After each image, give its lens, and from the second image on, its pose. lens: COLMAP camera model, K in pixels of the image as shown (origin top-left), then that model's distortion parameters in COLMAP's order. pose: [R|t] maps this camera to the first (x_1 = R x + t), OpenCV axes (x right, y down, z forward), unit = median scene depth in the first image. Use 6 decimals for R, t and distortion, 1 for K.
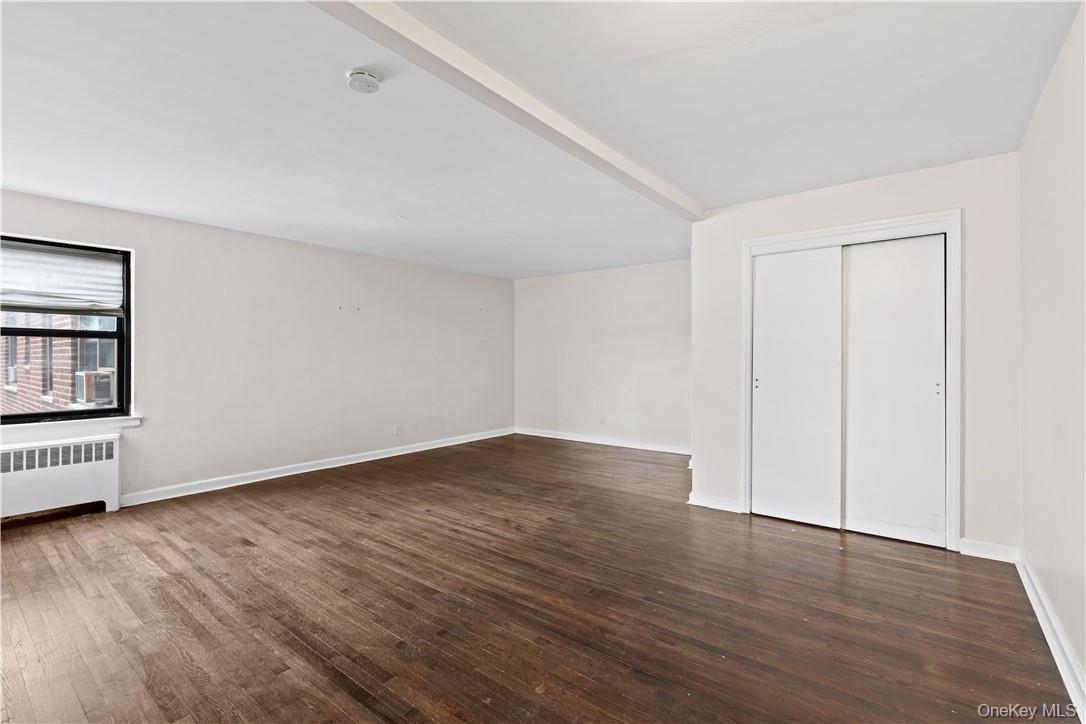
lens RADIAL K [[497.1, 0, 540.4], [0, 497.1, 354.3], [0, 0, 1]] dist [-0.006369, 0.000928]
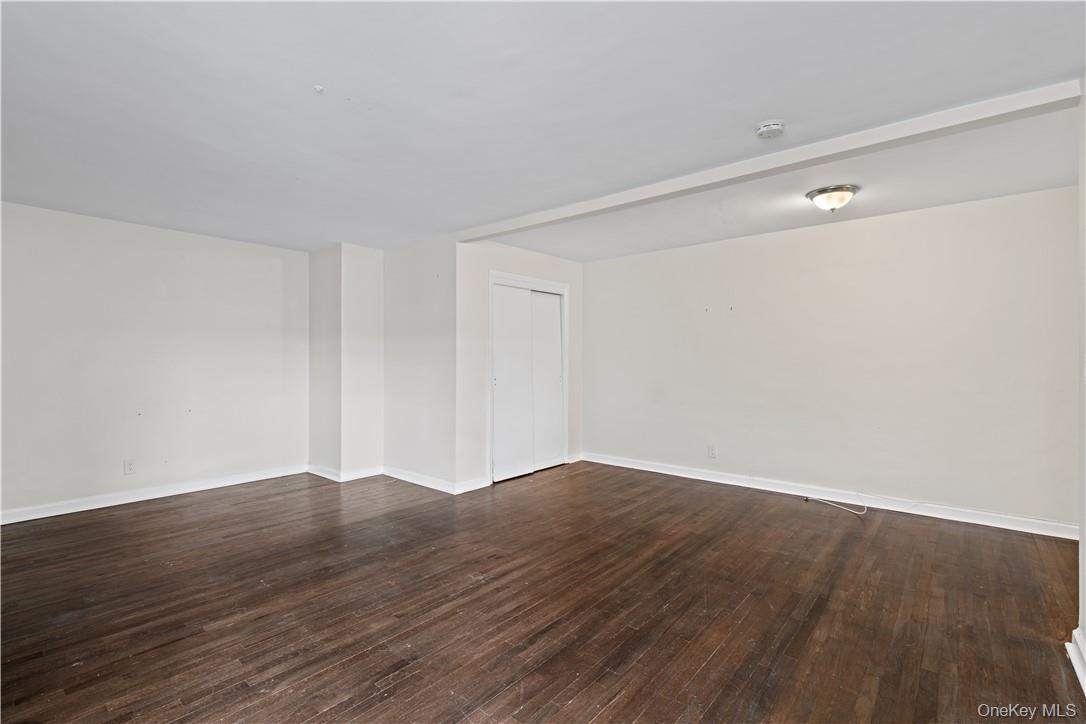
lens RADIAL K [[493.5, 0, 539.1], [0, 493.5, 358.1], [0, 0, 1]] dist [-0.011016, 0.000172]
pose [[0.032187, 0.005348, 0.999468, -0.941305], [-0.001715, 0.999985, -0.005295, 0.002897], [-0.999480, -0.001543, 0.032196, 0.927214]]
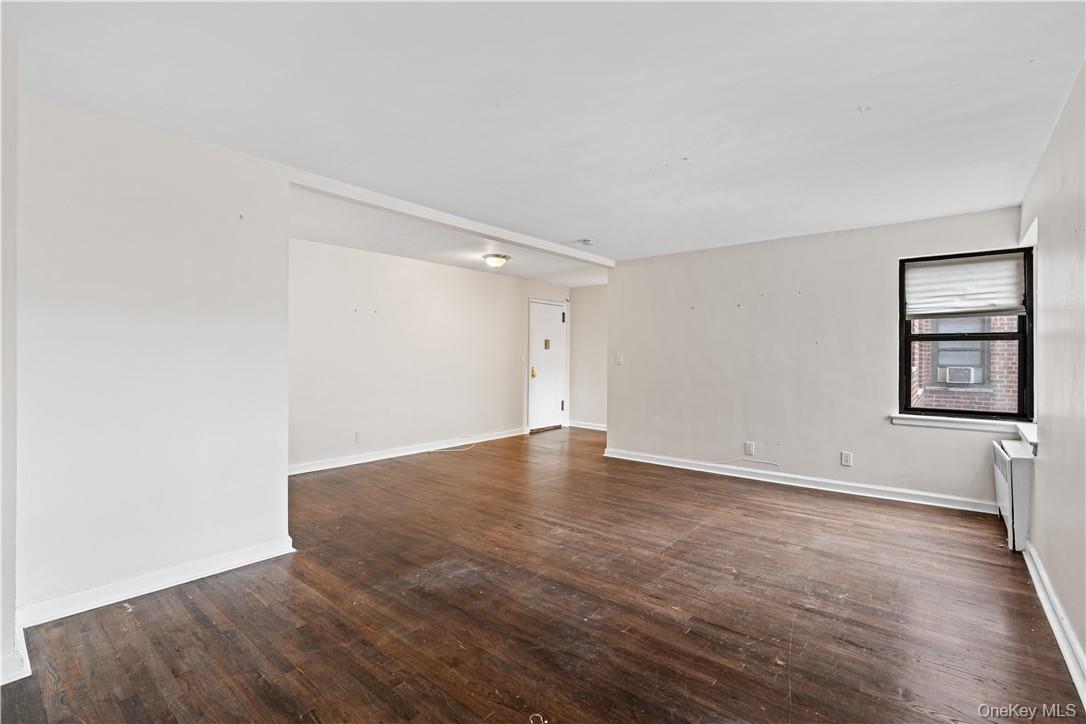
lens RADIAL K [[497.1, 0, 540.4], [0, 497.1, 354.3], [0, 0, 1]] dist [-0.006369, 0.000928]
pose [[-0.999607, -0.005437, 0.027506, -0.116614], [-0.005394, 0.999984, 0.001637, -0.005856], [-0.027514, 0.001488, -0.999620, 2.082713]]
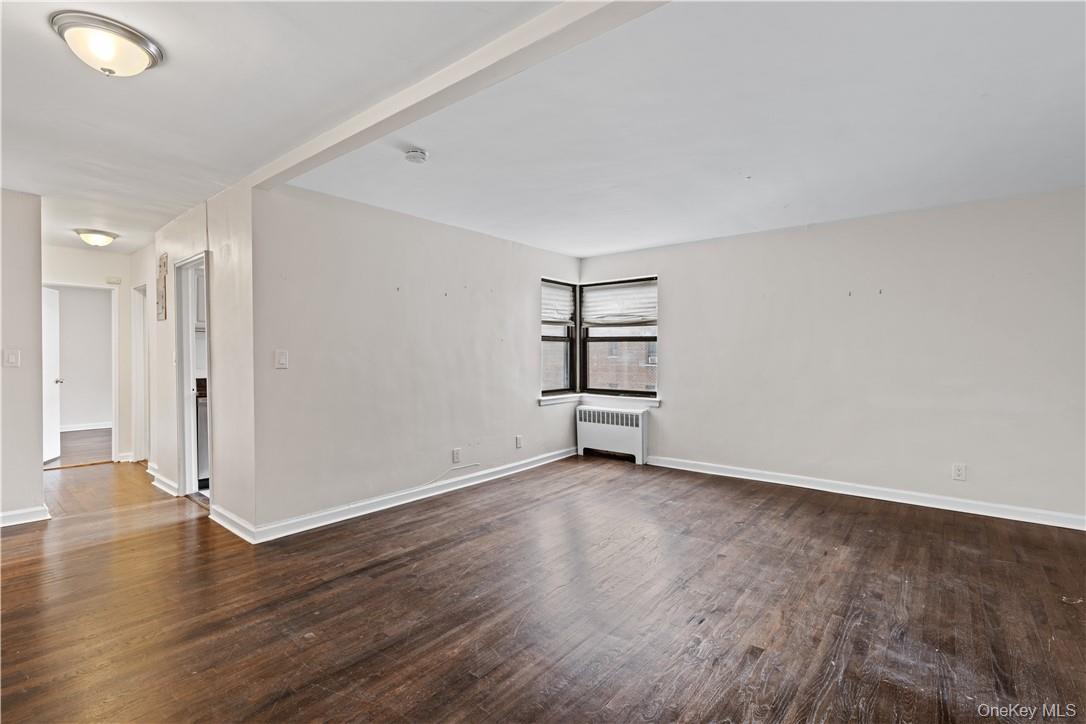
lens RADIAL K [[497.1, 0, 540.4], [0, 497.1, 354.3], [0, 0, 1]] dist [-0.006369, 0.000928]
pose [[-0.020842, 0.000483, -0.999783, 0.626454], [0.001949, 0.999998, 0.000442, 0.001807], [0.999781, -0.001939, -0.020843, 0.841814]]
